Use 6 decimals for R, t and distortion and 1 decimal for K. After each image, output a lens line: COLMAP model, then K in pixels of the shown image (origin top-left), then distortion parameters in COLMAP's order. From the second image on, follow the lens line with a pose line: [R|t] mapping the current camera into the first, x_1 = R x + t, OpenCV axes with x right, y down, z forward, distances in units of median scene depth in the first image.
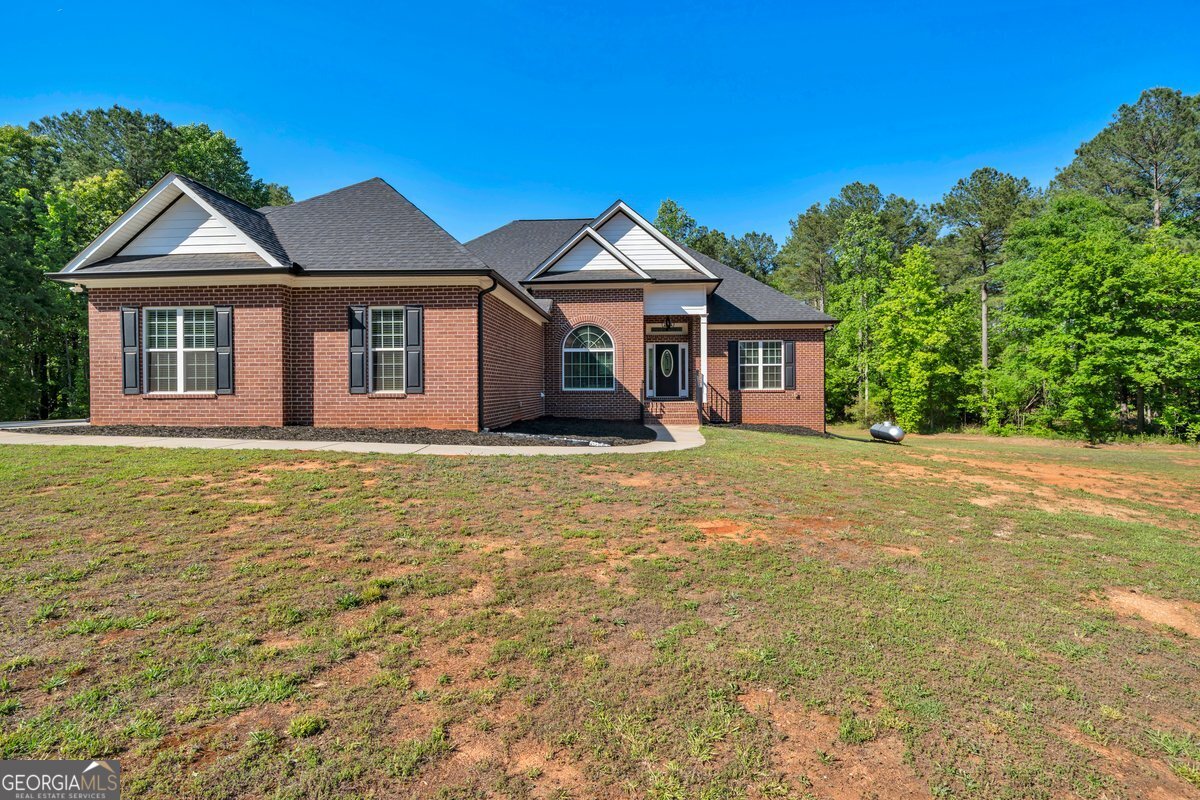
lens RADIAL K [[557.5, 0, 598.4], [0, 557.5, 392.3], [0, 0, 1]] dist [0.001206, 0.000881]
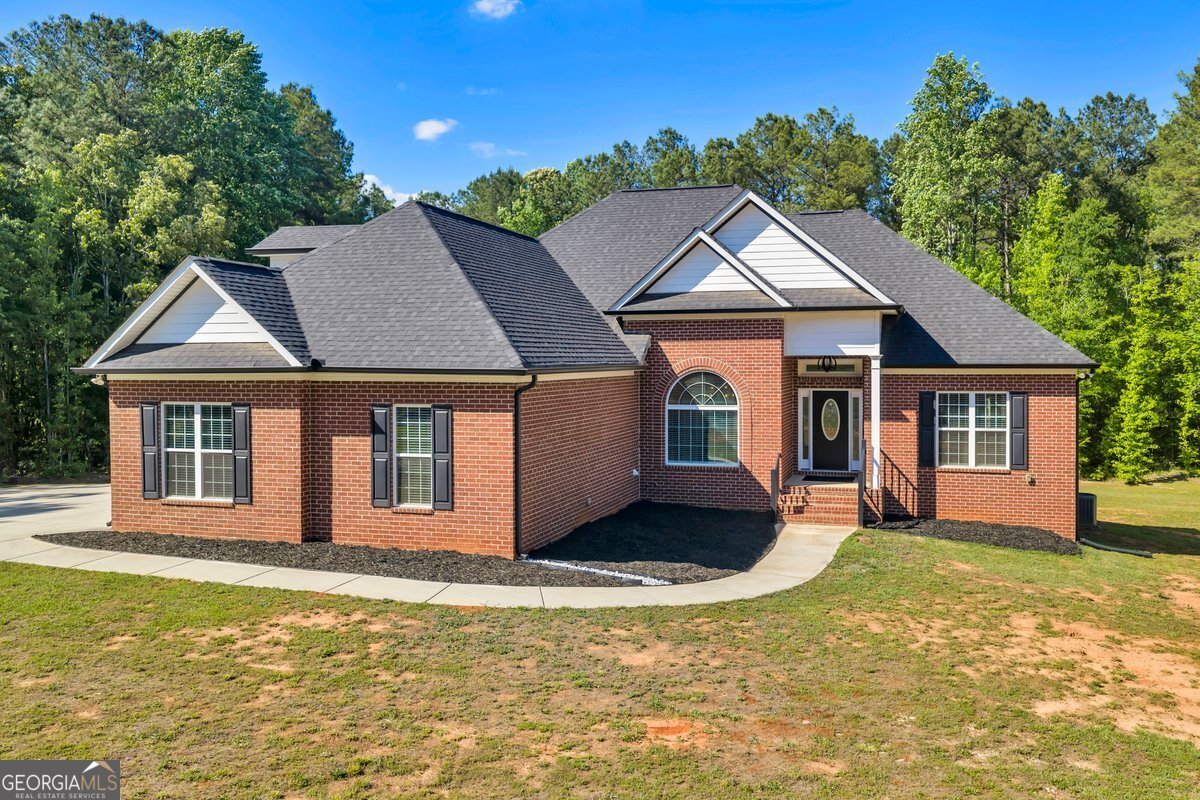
lens RADIAL K [[1046.2, 0, 600.0], [0, 1046.2, 365.2], [0, 0, 1]] dist [0.007211, -0.013803]
pose [[0.970754, 0.001873, -0.240070, 0.276770], [0.000378, 0.999956, 0.009331, -0.228007], [0.240077, -0.009149, 0.970711, -0.469742]]
